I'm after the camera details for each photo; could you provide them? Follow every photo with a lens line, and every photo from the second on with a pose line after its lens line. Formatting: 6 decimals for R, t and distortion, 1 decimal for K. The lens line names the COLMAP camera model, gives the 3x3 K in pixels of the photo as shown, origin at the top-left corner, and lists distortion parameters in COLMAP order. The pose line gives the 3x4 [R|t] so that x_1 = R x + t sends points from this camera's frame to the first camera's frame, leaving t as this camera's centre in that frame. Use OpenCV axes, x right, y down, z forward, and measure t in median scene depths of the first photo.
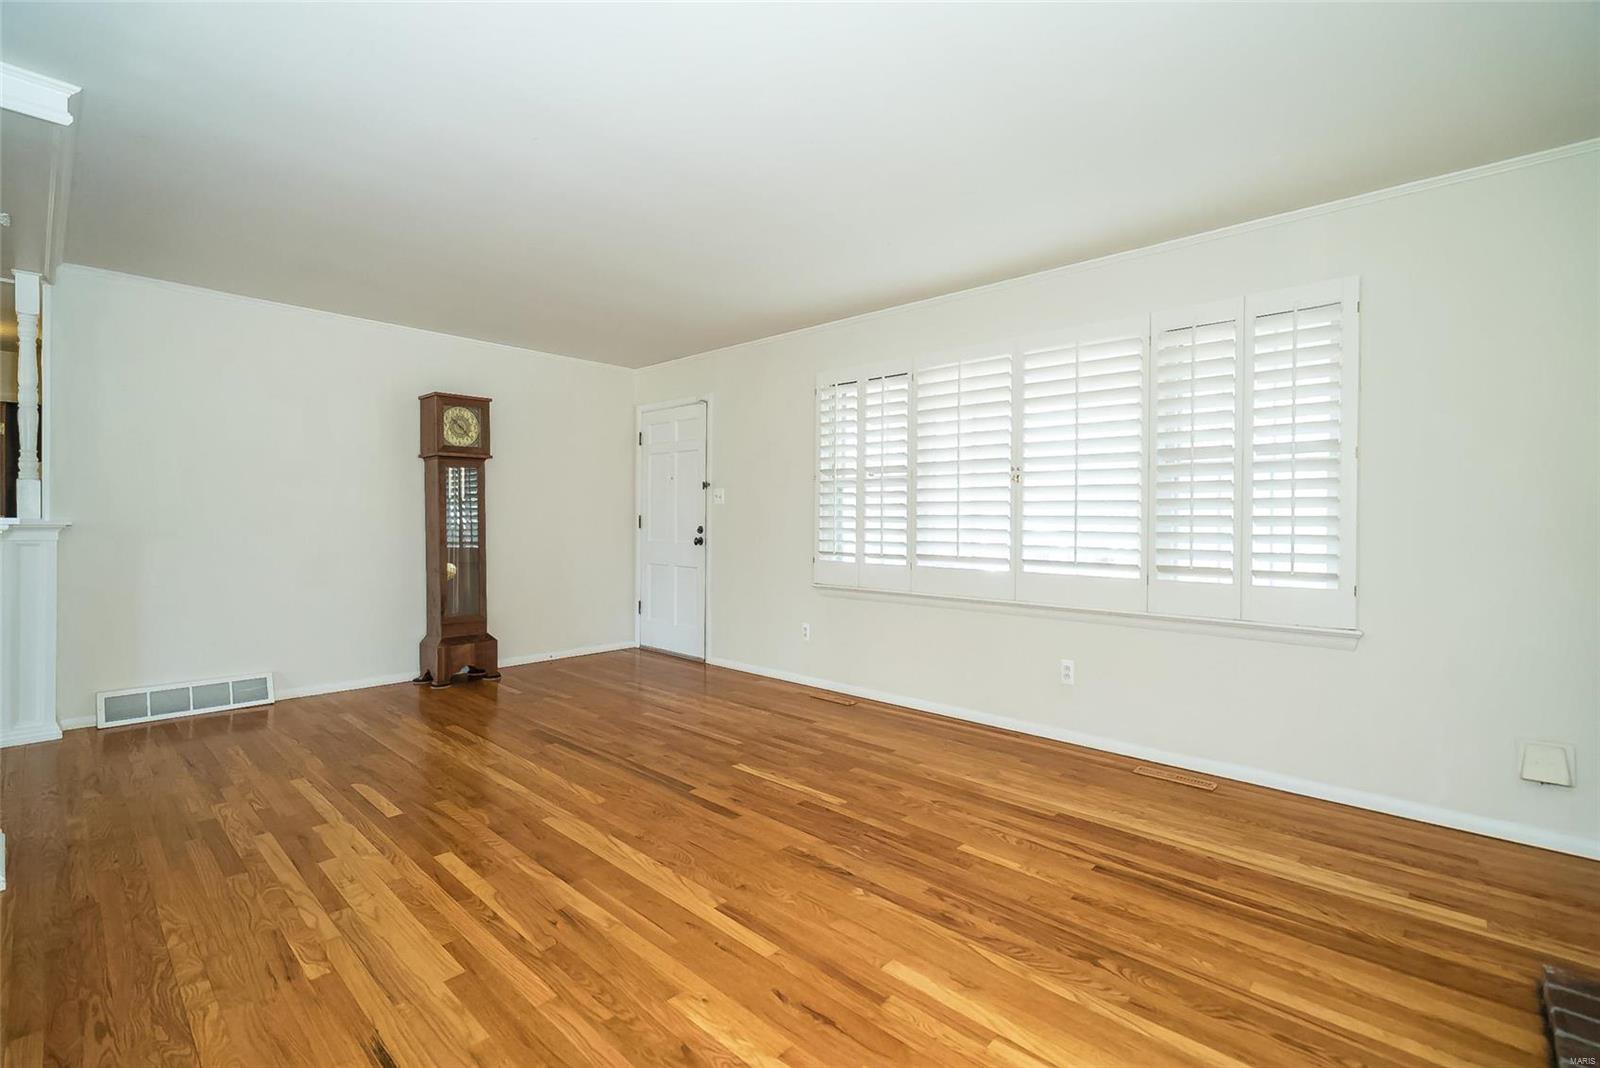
lens RADIAL K [[691.8, 0, 779.3], [0, 691.8, 529.2], [0, 0, 1]] dist [-0.002237, 0.000066]
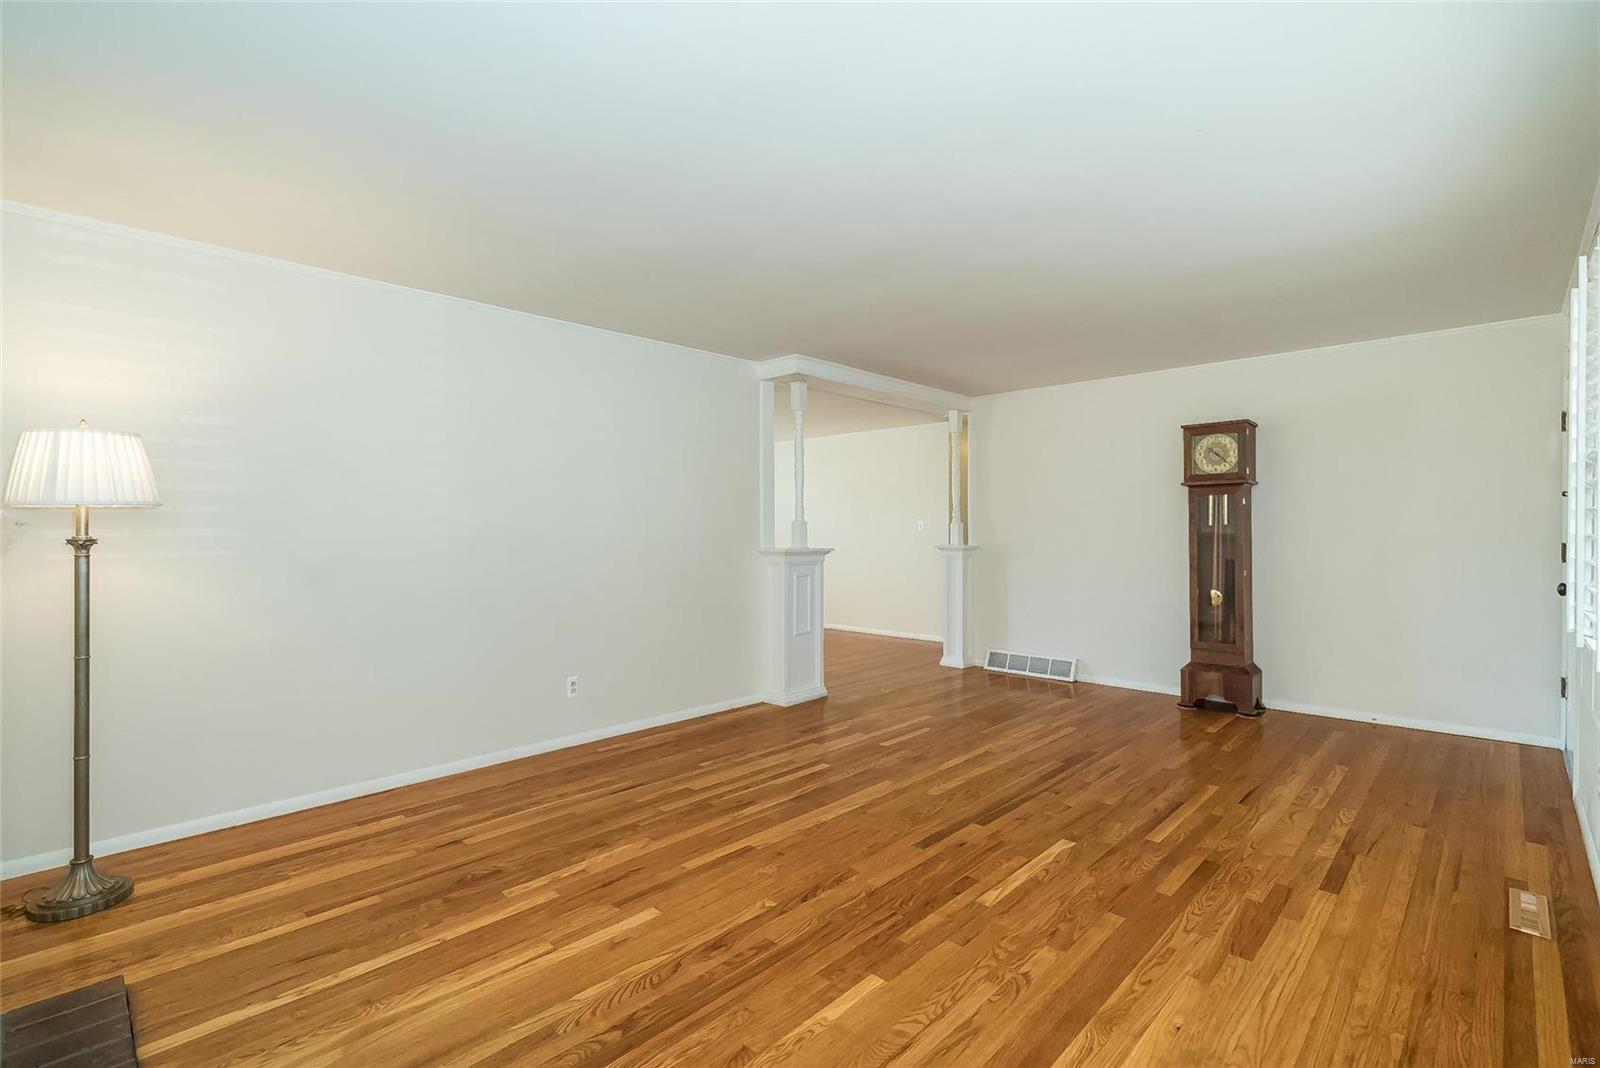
lens RADIAL K [[691.8, 0, 779.3], [0, 691.8, 529.2], [0, 0, 1]] dist [-0.002237, 0.000066]
pose [[0.027380, -0.006542, -0.999604, 0.810052], [-0.008728, 0.999939, -0.006784, -0.019693], [0.999587, 0.008910, 0.027321, 0.690256]]
